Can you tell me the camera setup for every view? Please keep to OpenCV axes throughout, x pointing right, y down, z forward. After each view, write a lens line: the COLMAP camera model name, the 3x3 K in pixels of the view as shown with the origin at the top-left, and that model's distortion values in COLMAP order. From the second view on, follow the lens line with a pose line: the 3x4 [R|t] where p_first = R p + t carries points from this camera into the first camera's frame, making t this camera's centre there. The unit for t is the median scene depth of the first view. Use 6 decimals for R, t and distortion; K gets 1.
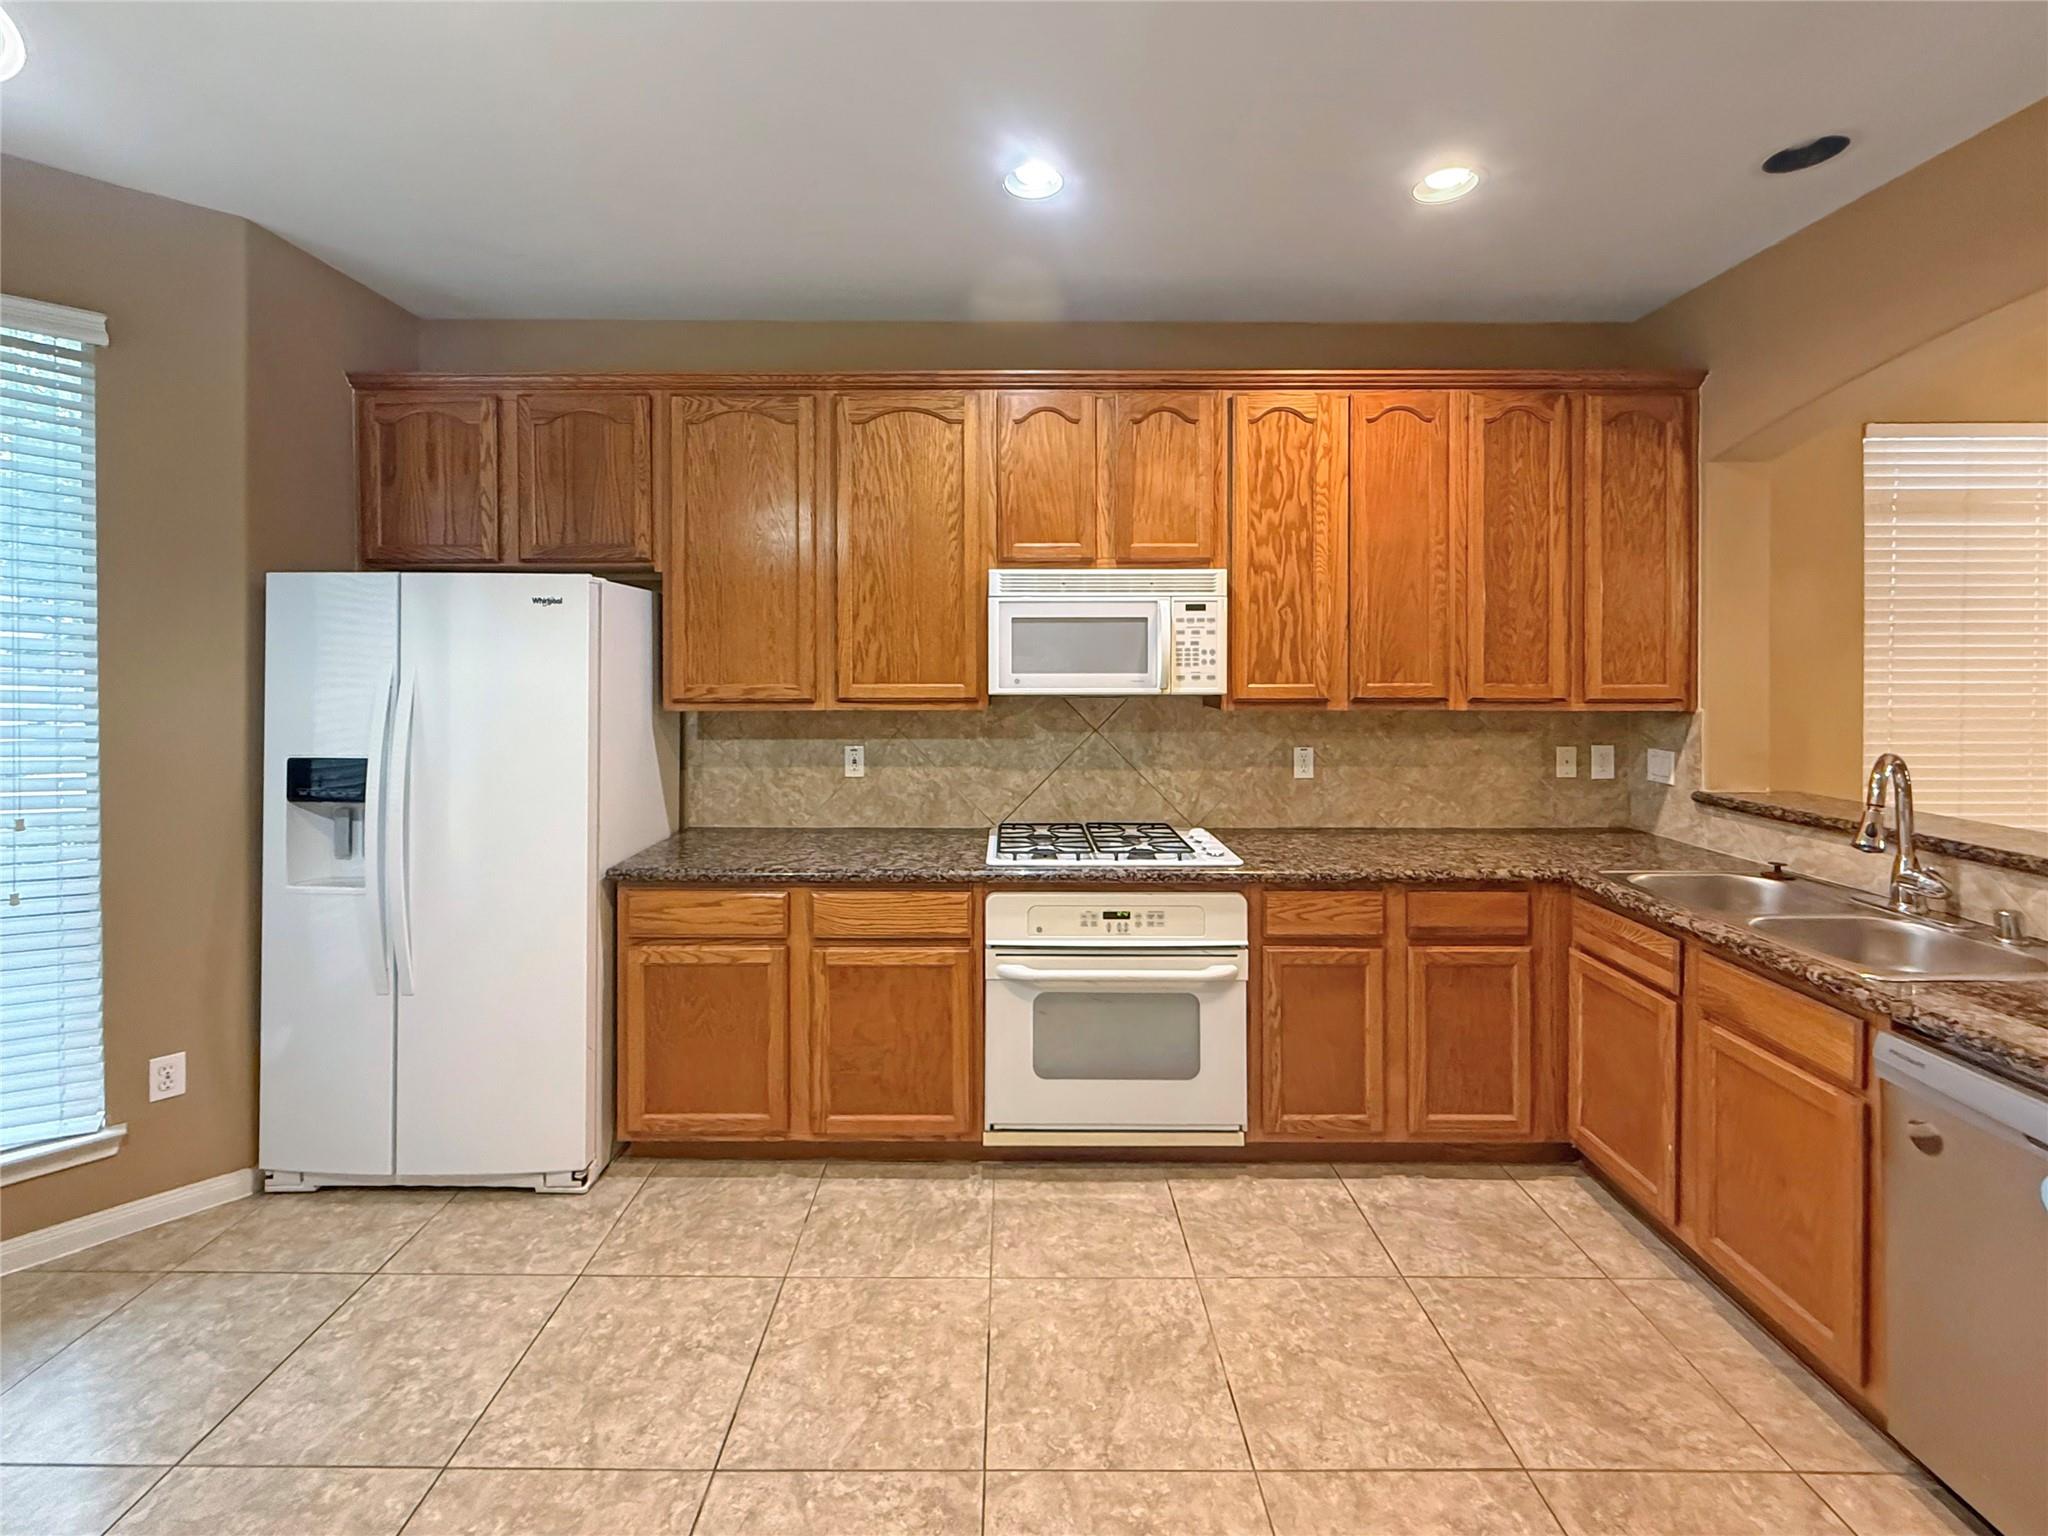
lens RADIAL K [[865.5, 0, 1014.5], [0, 865.5, 663.3], [0, 0, 1]] dist [0.000335, -0.000007]
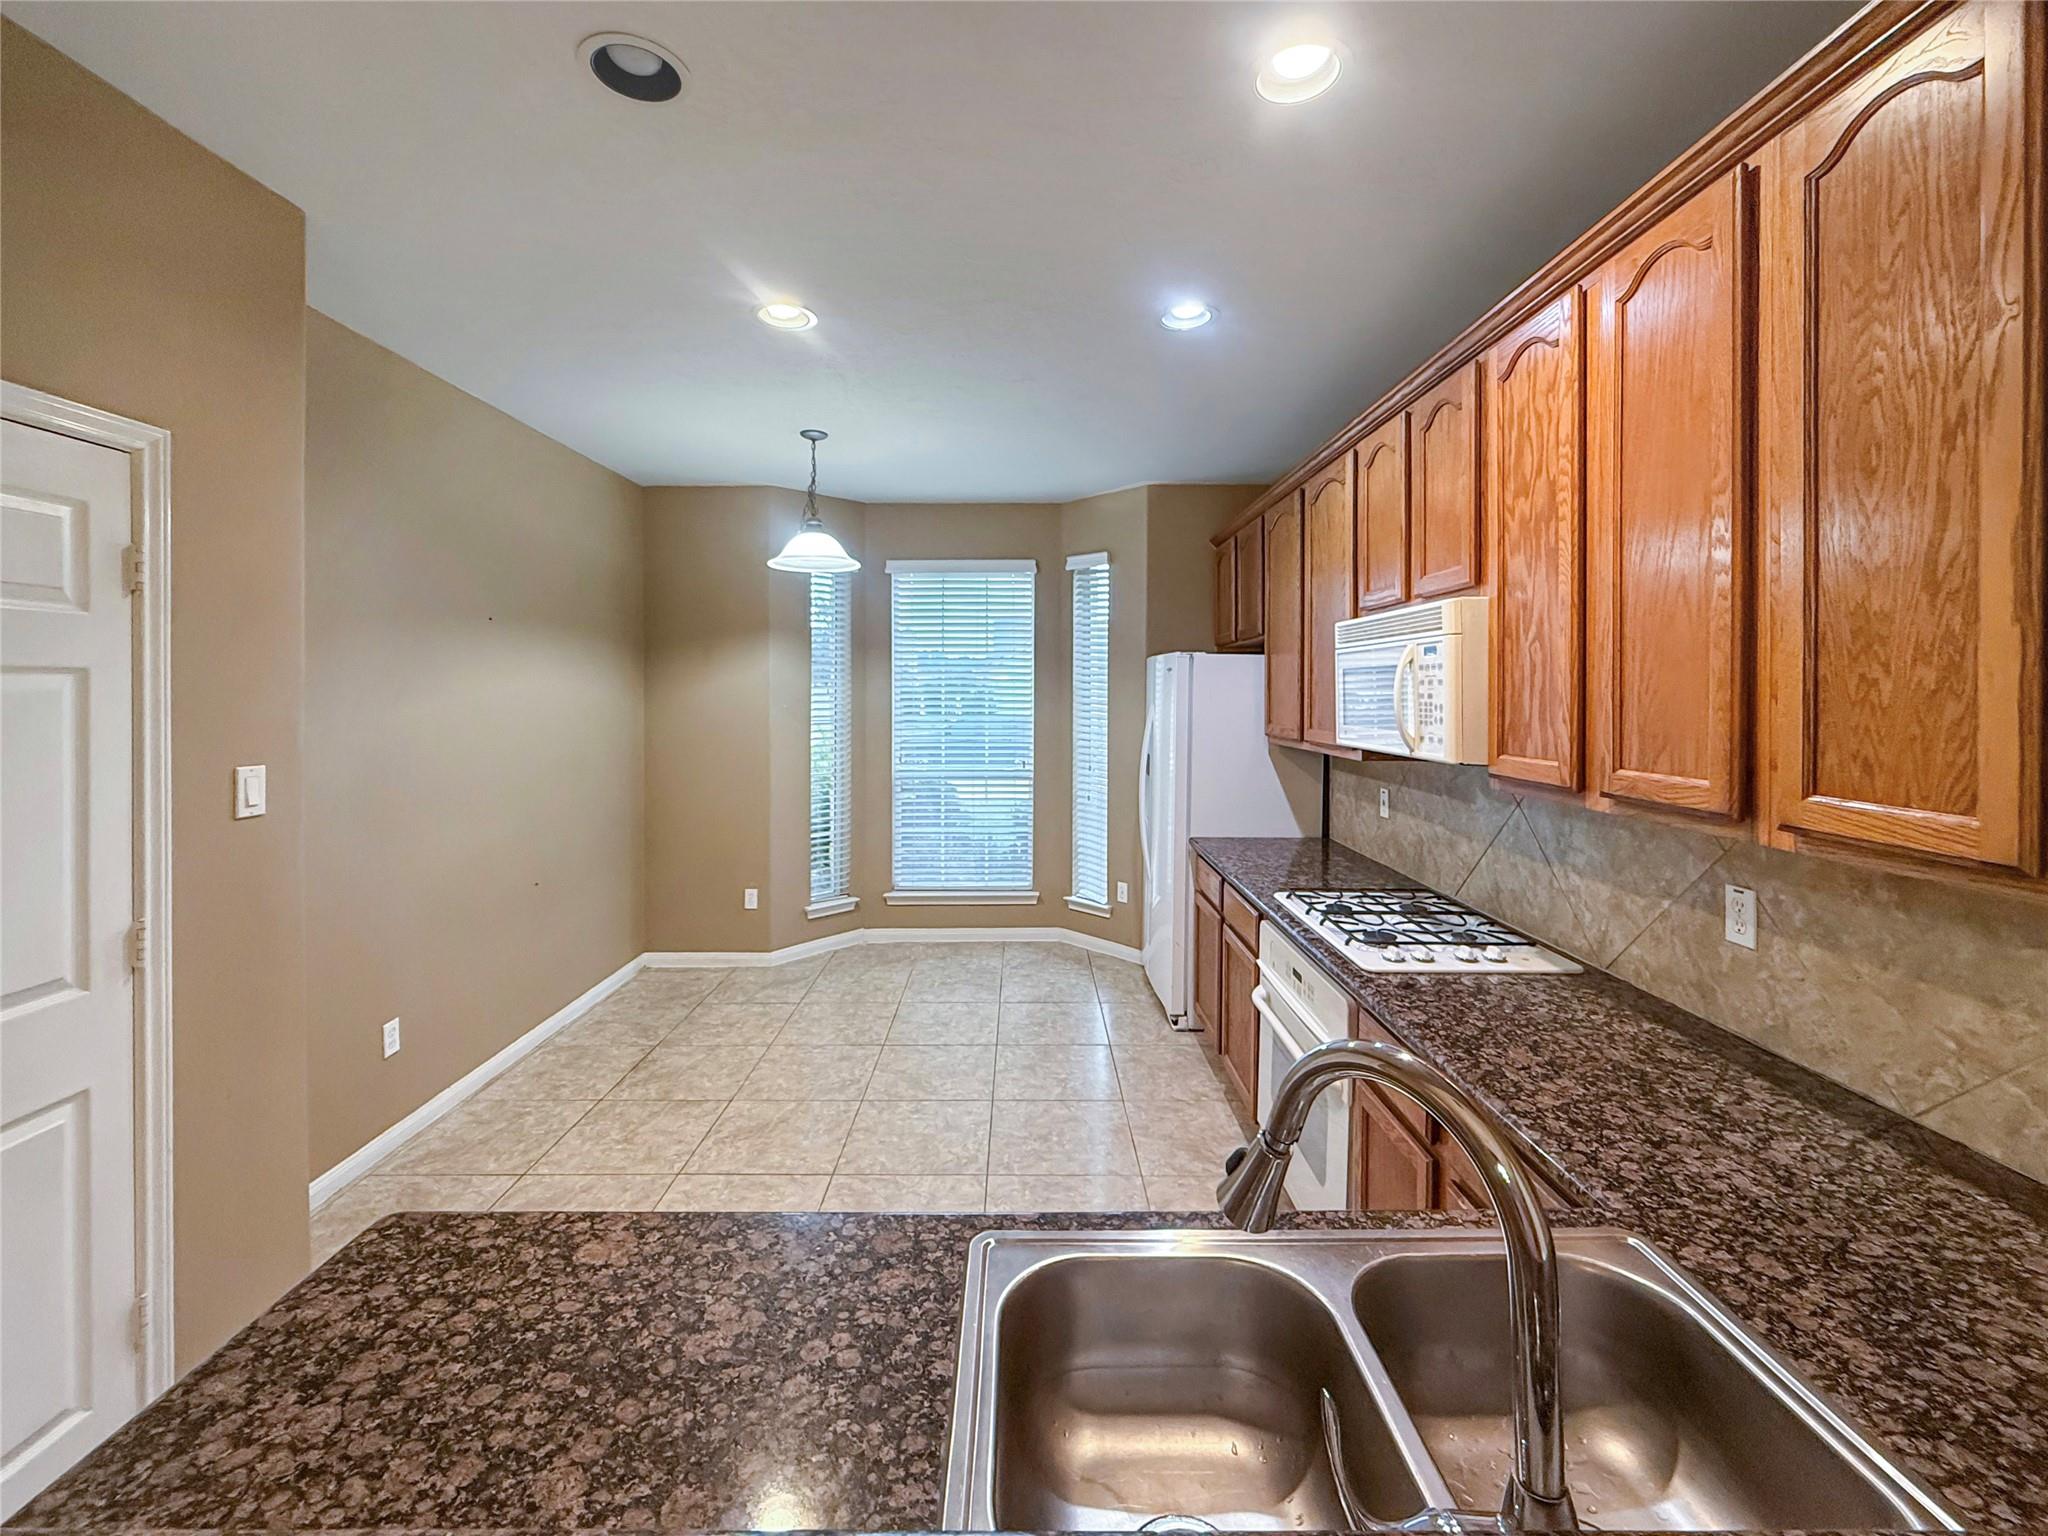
lens RADIAL K [[848.4, 0, 1013.5], [0, 848.4, 696.5], [0, 0, 1]] dist [-0.001146, -0.000281]
pose [[-0.006937, 0.007474, -0.999948, 0.960535], [-0.005486, 0.999957, 0.007512, -0.025963], [0.999961, 0.005537, -0.006896, 0.609783]]
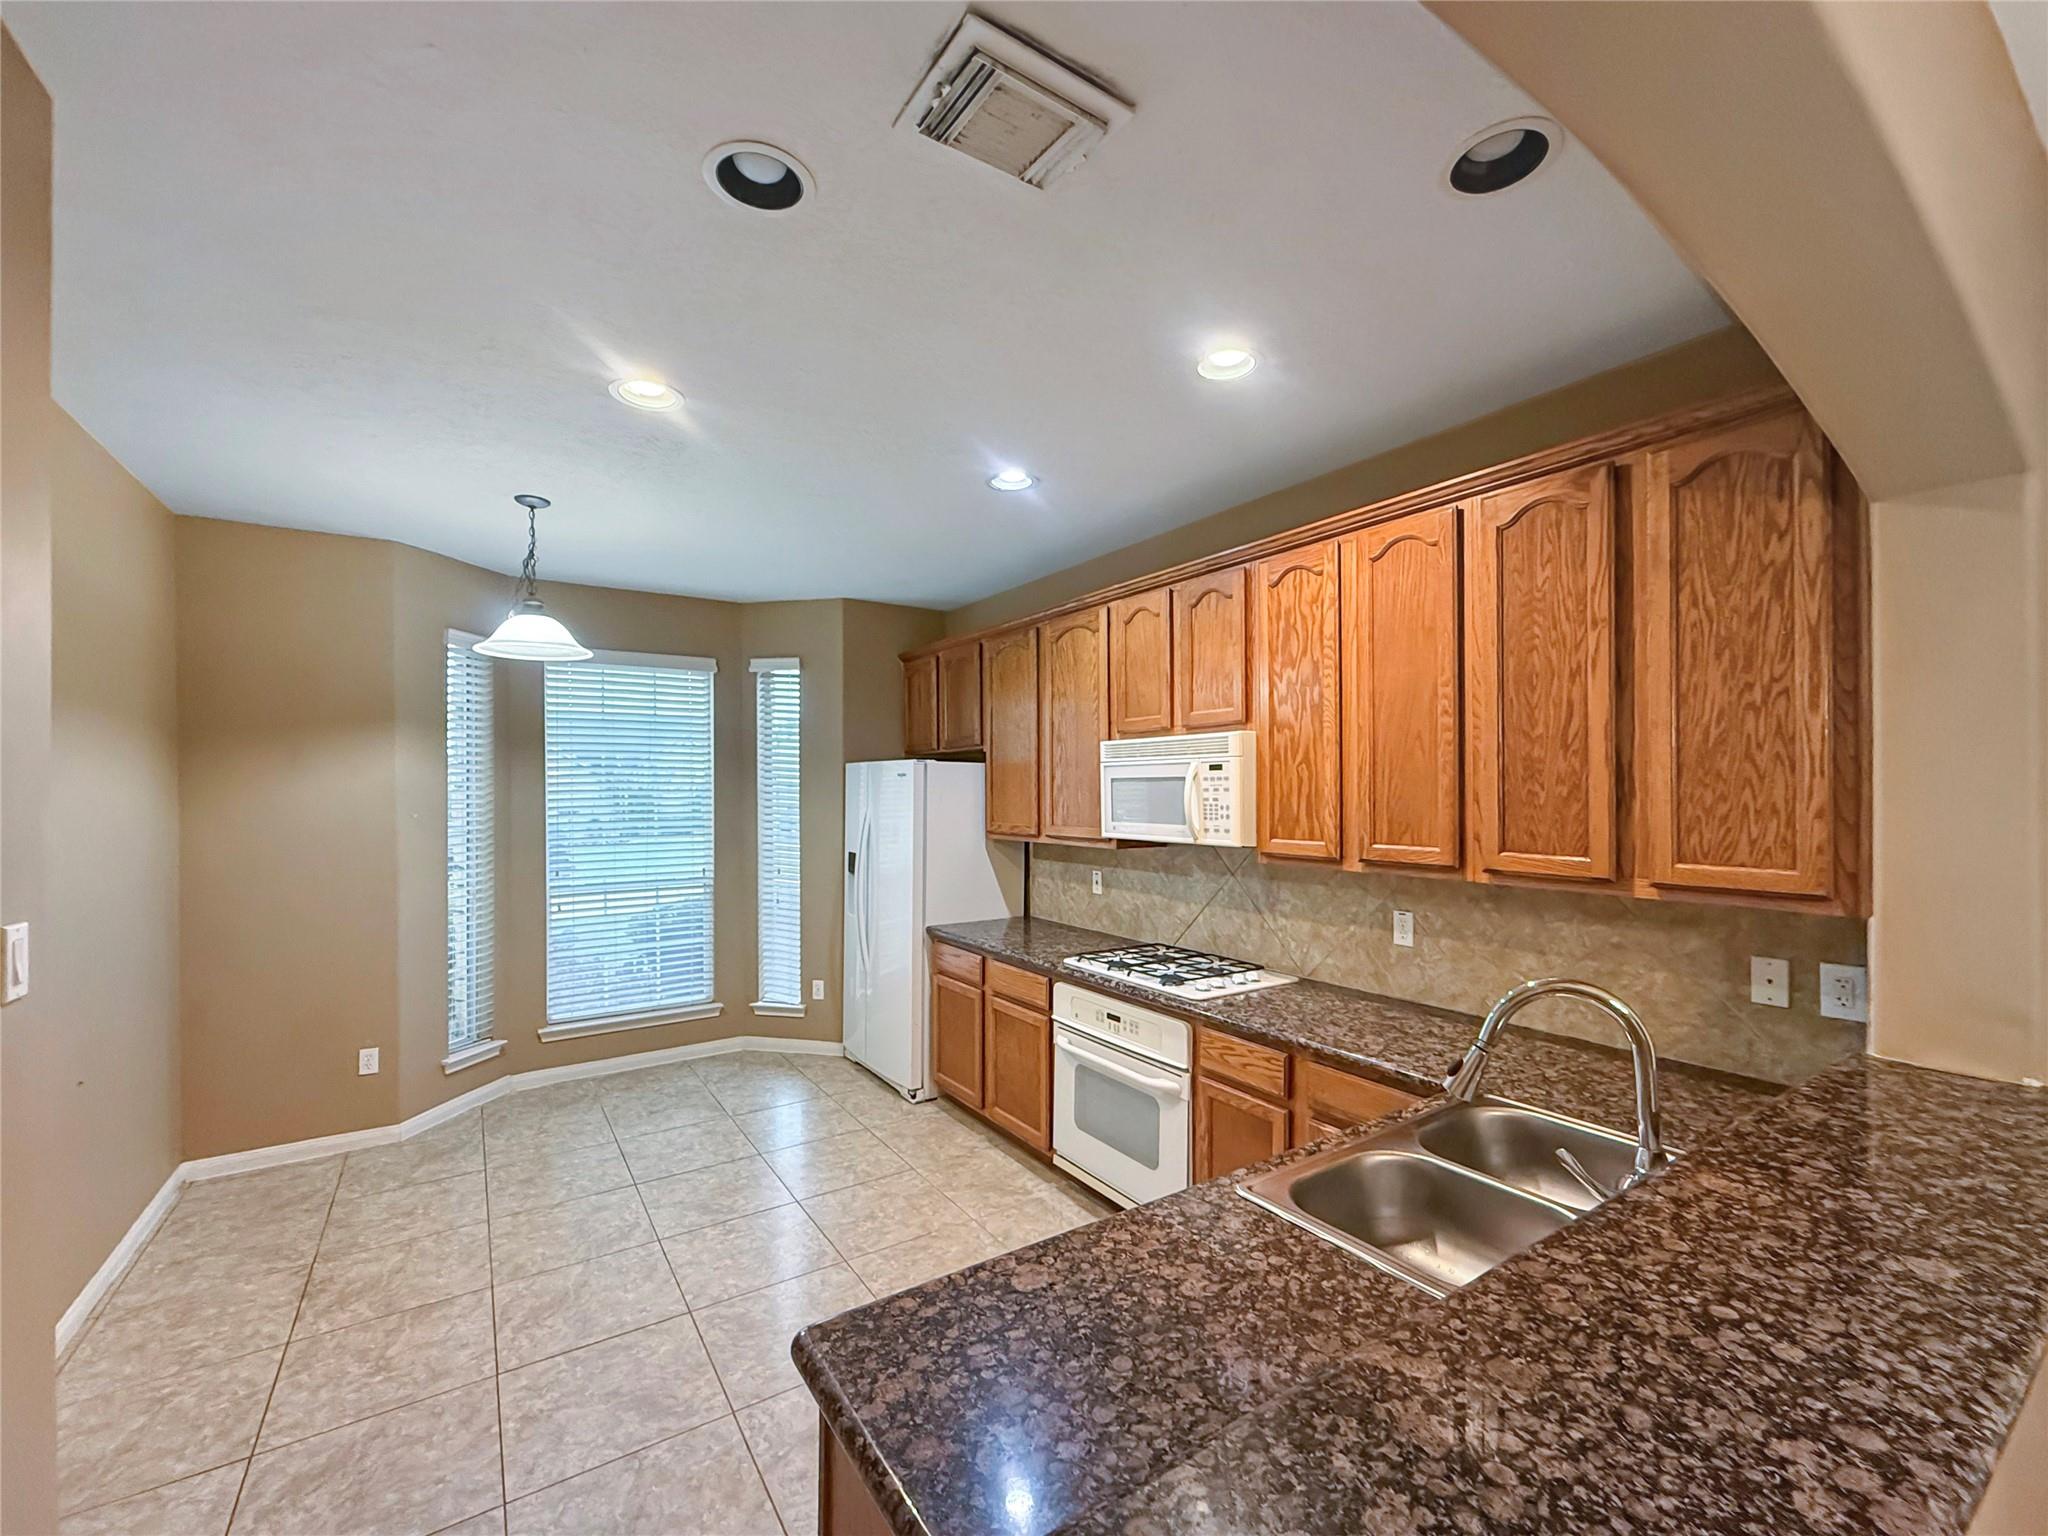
lens RADIAL K [[852.2, 0, 1020.7], [0, 852.2, 789.3], [0, 0, 1]] dist [-0.001396, -0.000115]
pose [[0.548272, -0.000626, -0.836300, 0.960928], [-0.000347, 0.999999, -0.000976, -0.034380], [0.836300, 0.000825, 0.548271, 0.187114]]
